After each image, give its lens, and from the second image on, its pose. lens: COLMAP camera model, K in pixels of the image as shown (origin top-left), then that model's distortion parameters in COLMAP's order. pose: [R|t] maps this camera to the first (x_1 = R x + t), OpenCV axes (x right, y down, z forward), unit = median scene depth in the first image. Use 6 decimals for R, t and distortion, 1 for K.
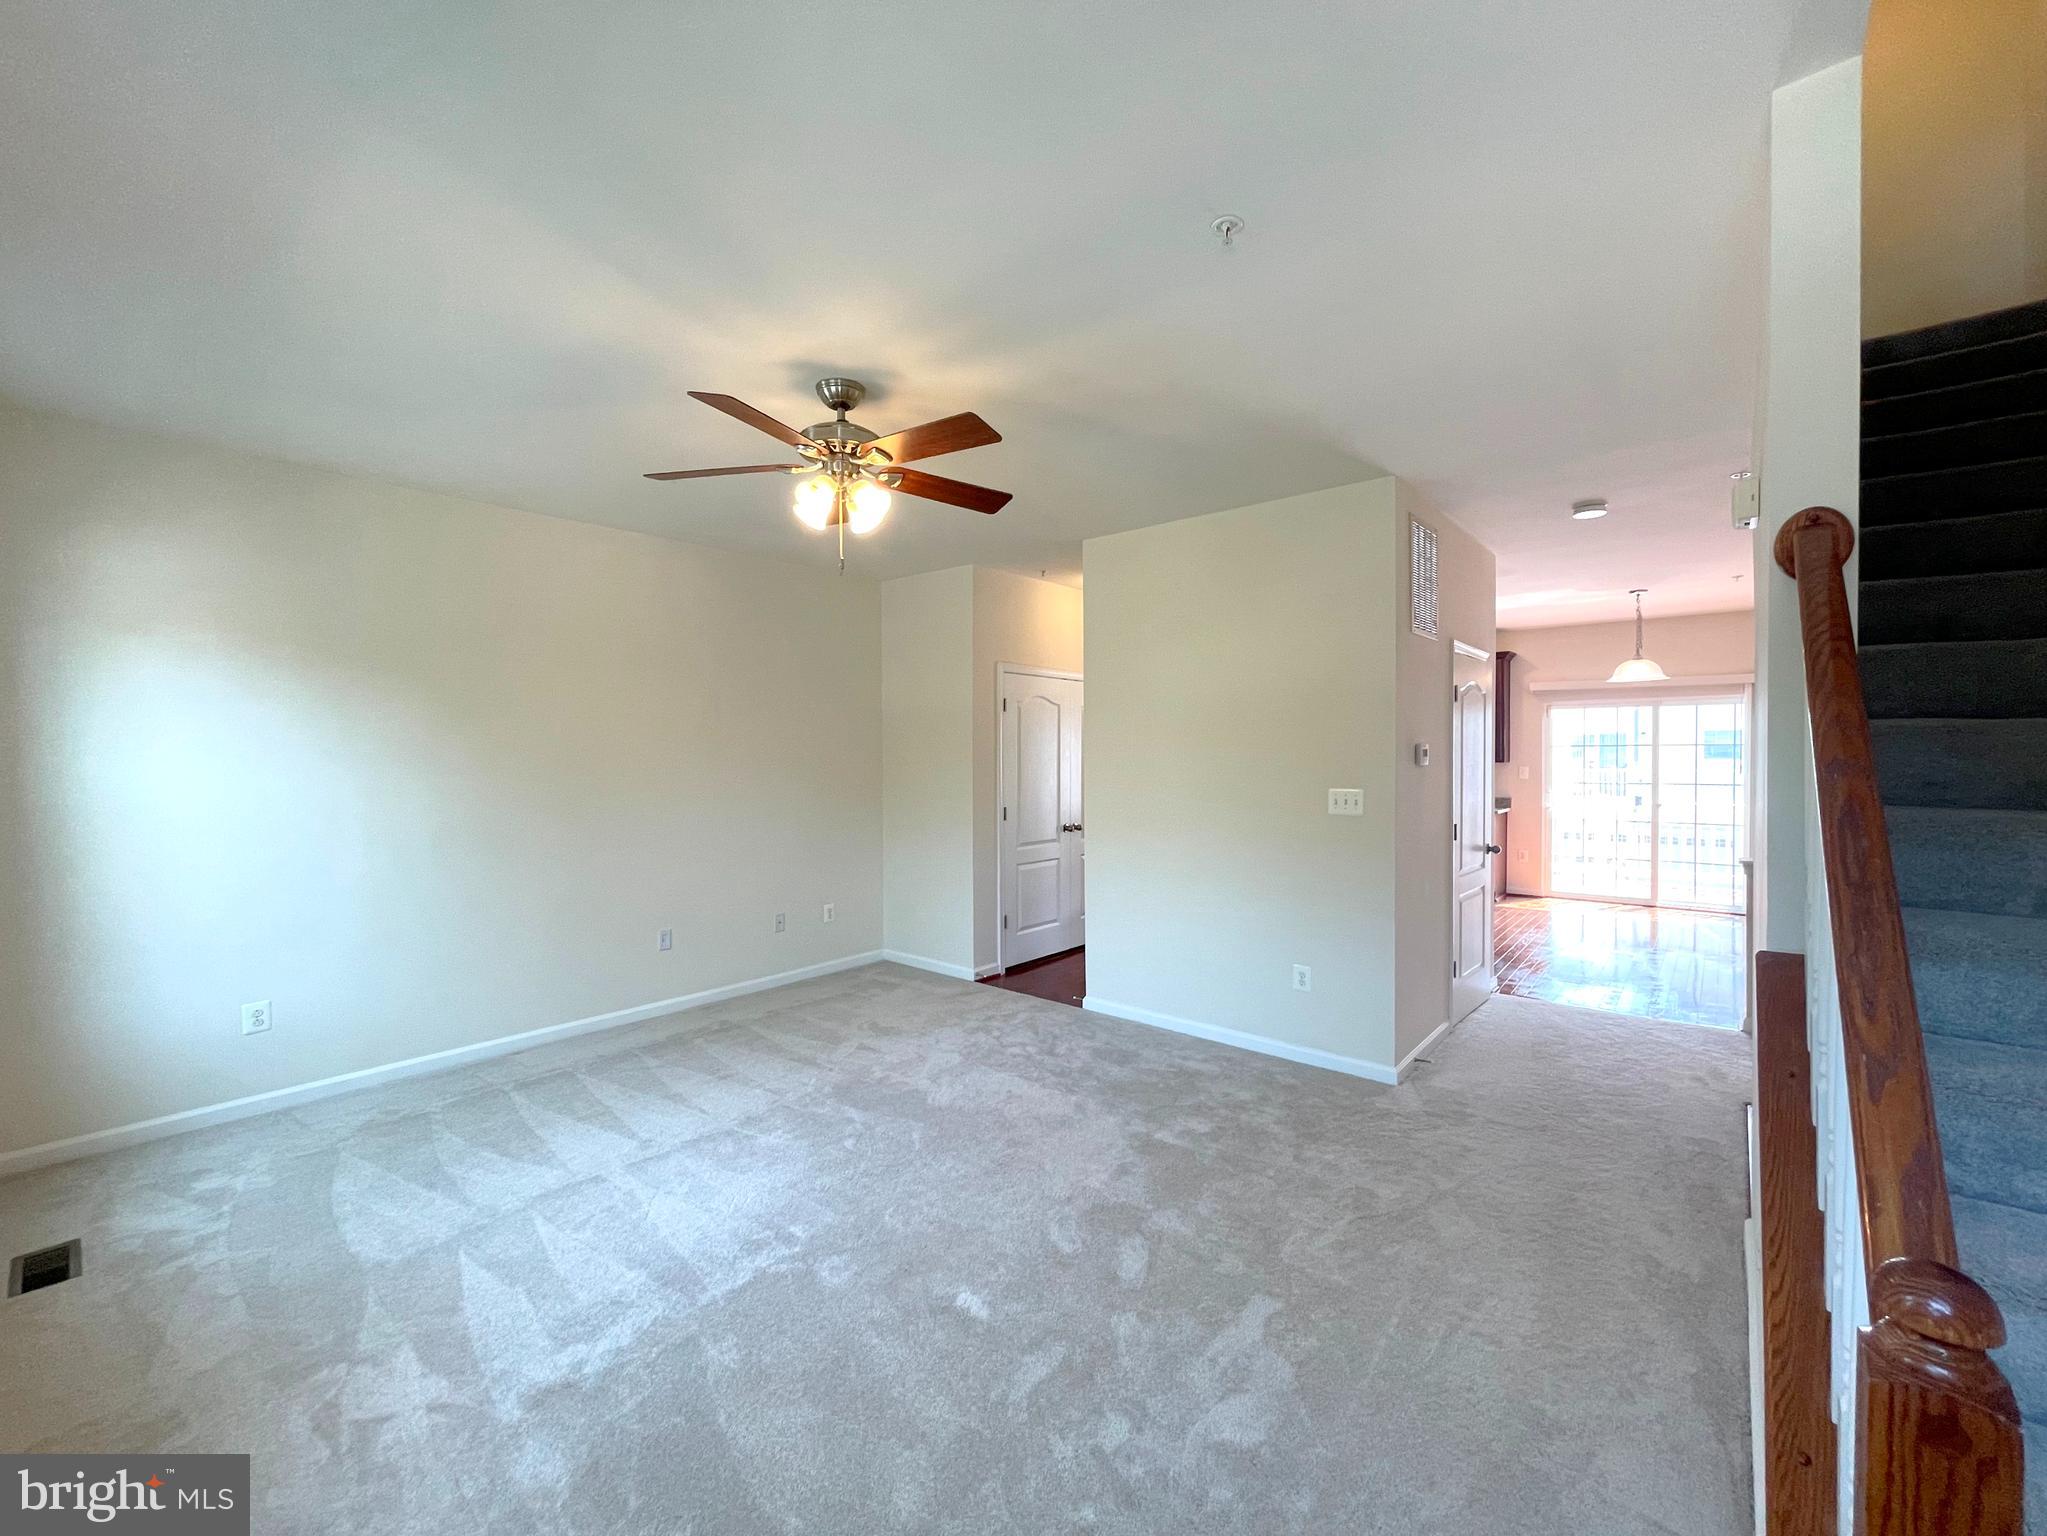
lens RADIAL K [[844.8, 0, 1030.7], [0, 844.8, 759.1], [0, 0, 1]] dist [0.001951, 0.001192]
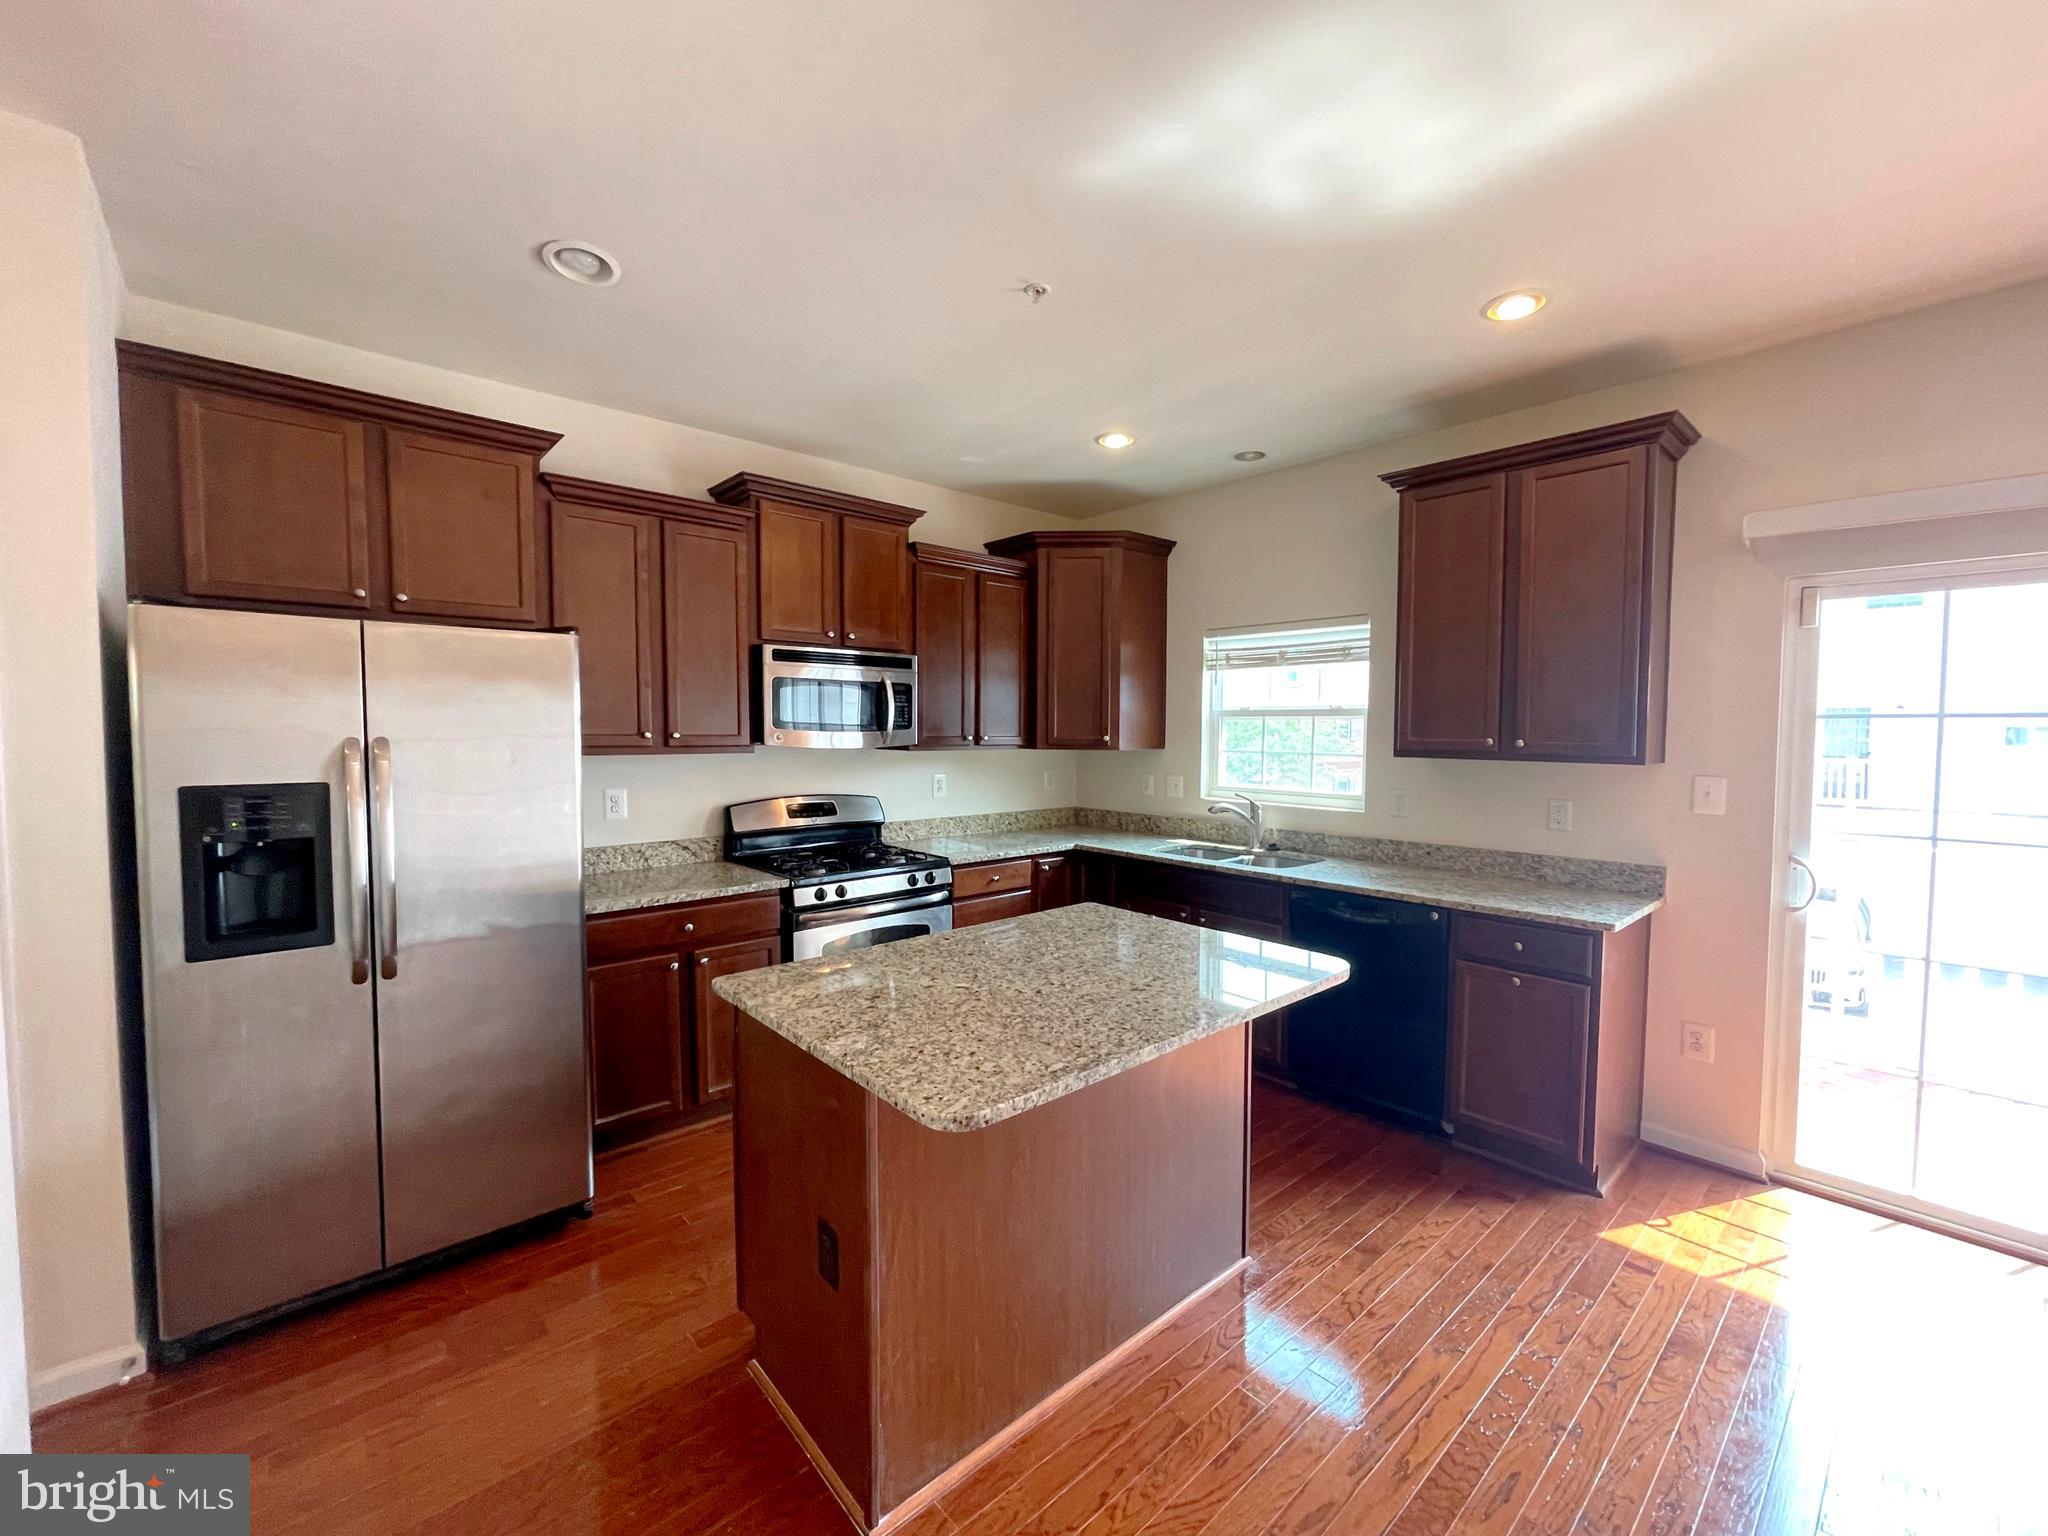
lens RADIAL K [[845.2, 0, 1024.6], [0, 845.2, 765.4], [0, 0, 1]] dist [0.001951, 0.001192]
pose [[0.992534, 0.014794, -0.121066, 0.365695], [-0.010098, 0.999176, 0.039313, -0.006421], [0.121548, -0.037797, 0.991866, 0.655608]]
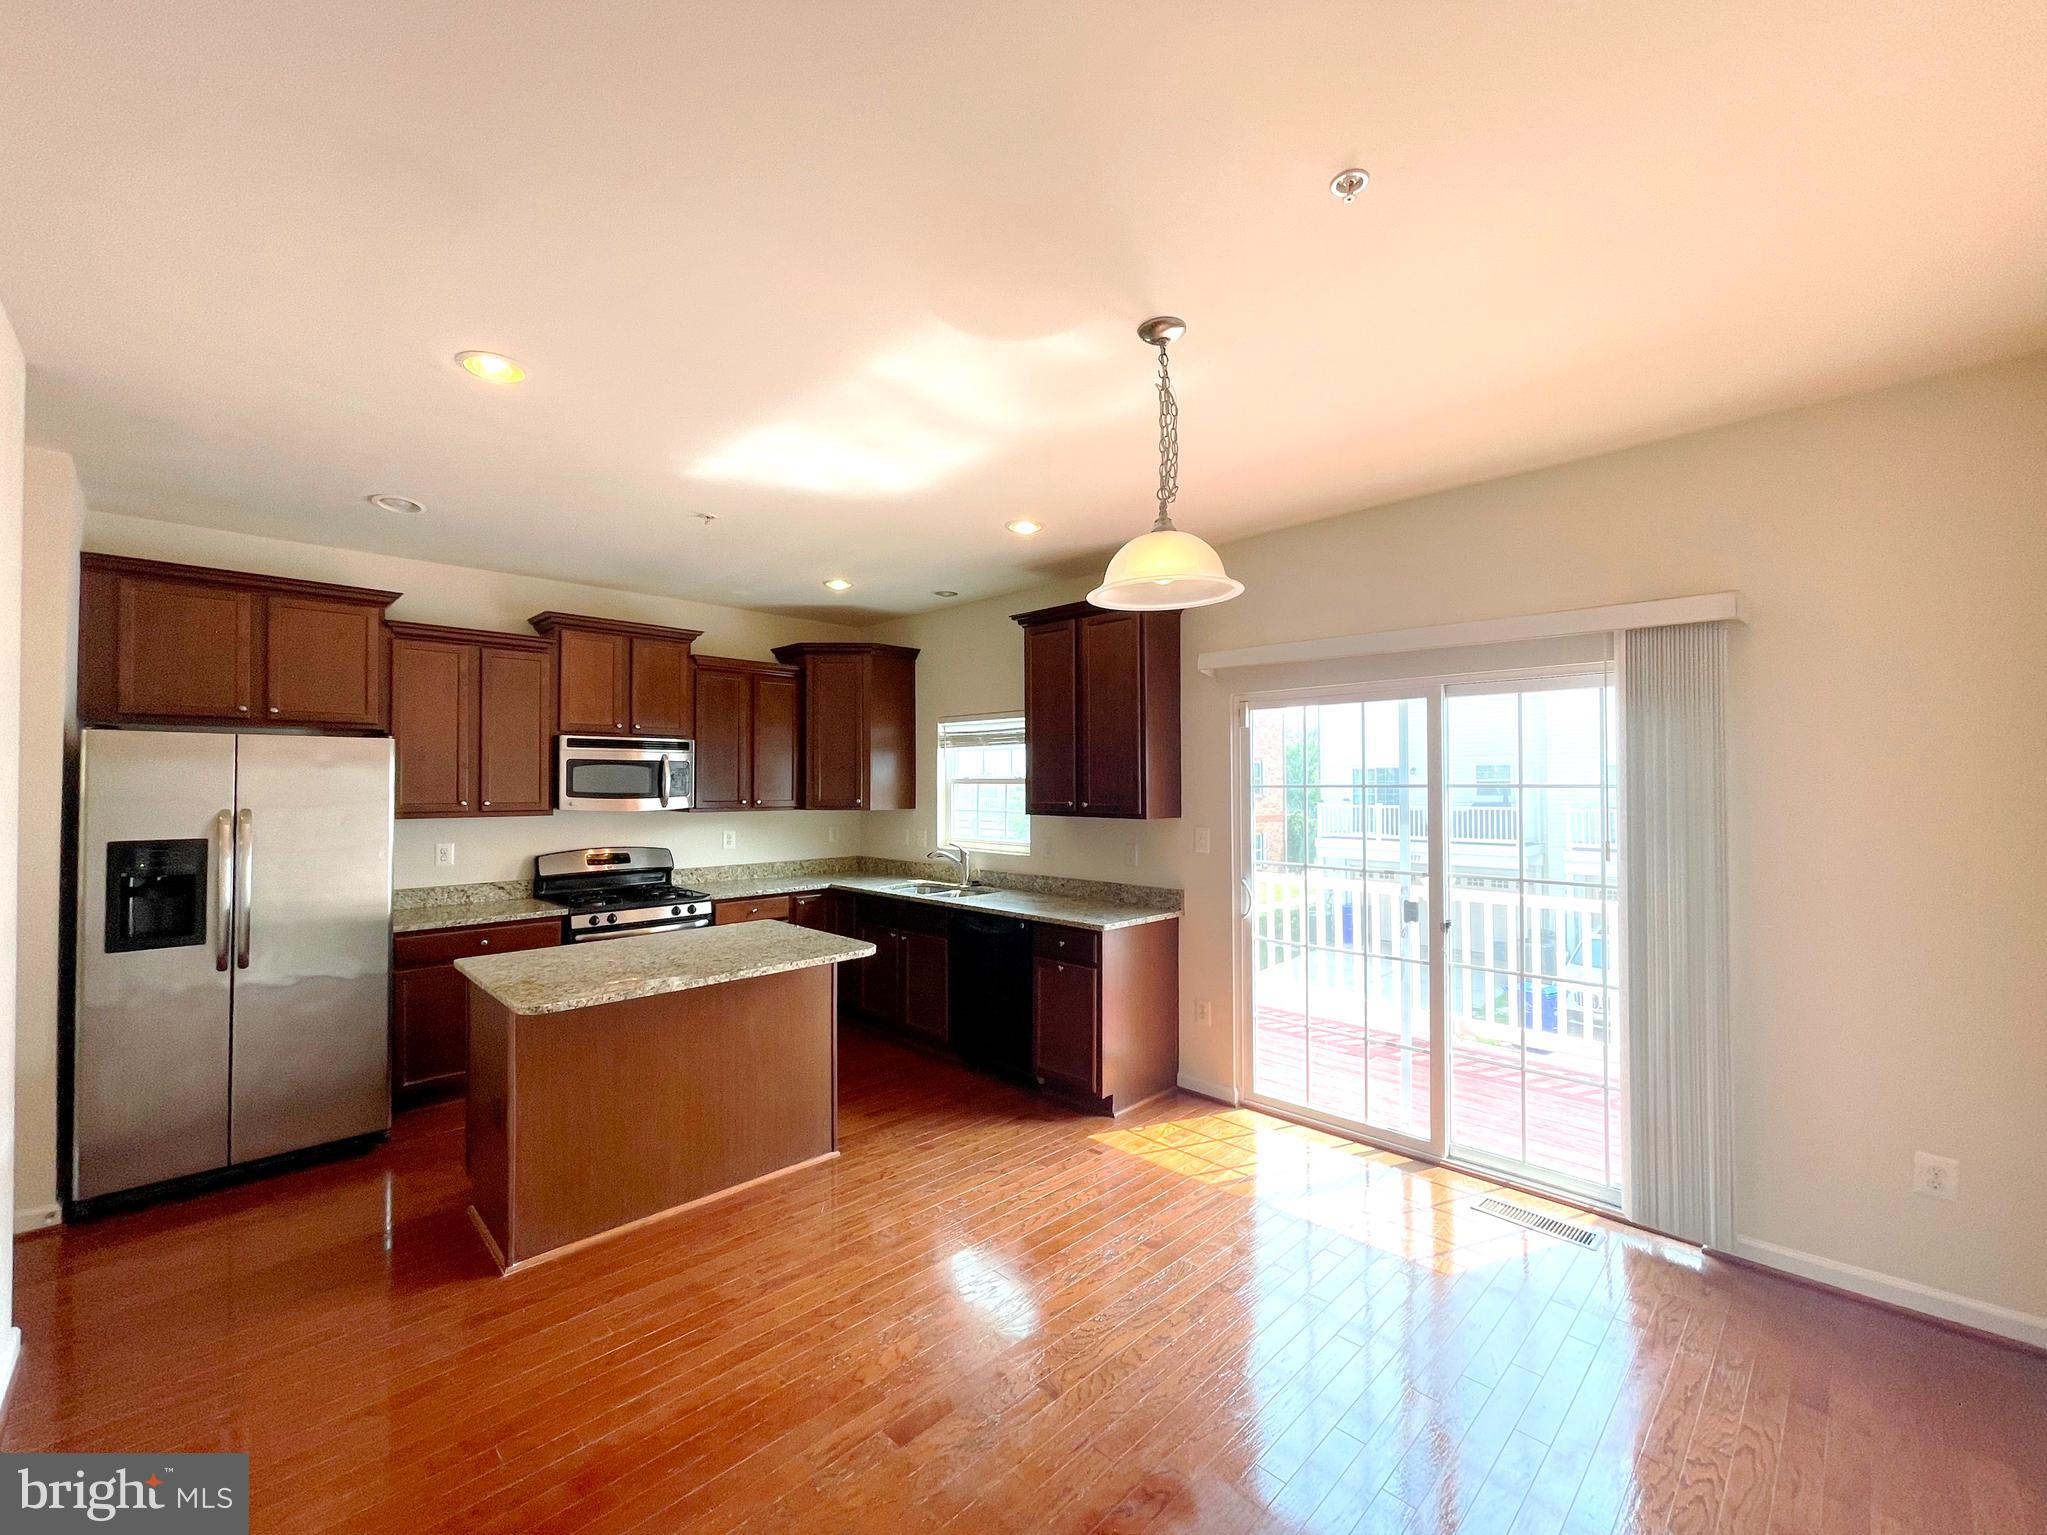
lens RADIAL K [[844.8, 0, 1021.4], [0, 844.8, 765.1], [0, 0, 1]] dist [0.001951, 0.001192]
pose [[0.997507, 0.001954, -0.070536, 0.526148], [-0.003920, 0.999607, -0.027746, -0.013719], [0.070454, 0.027953, 0.997123, 0.520474]]
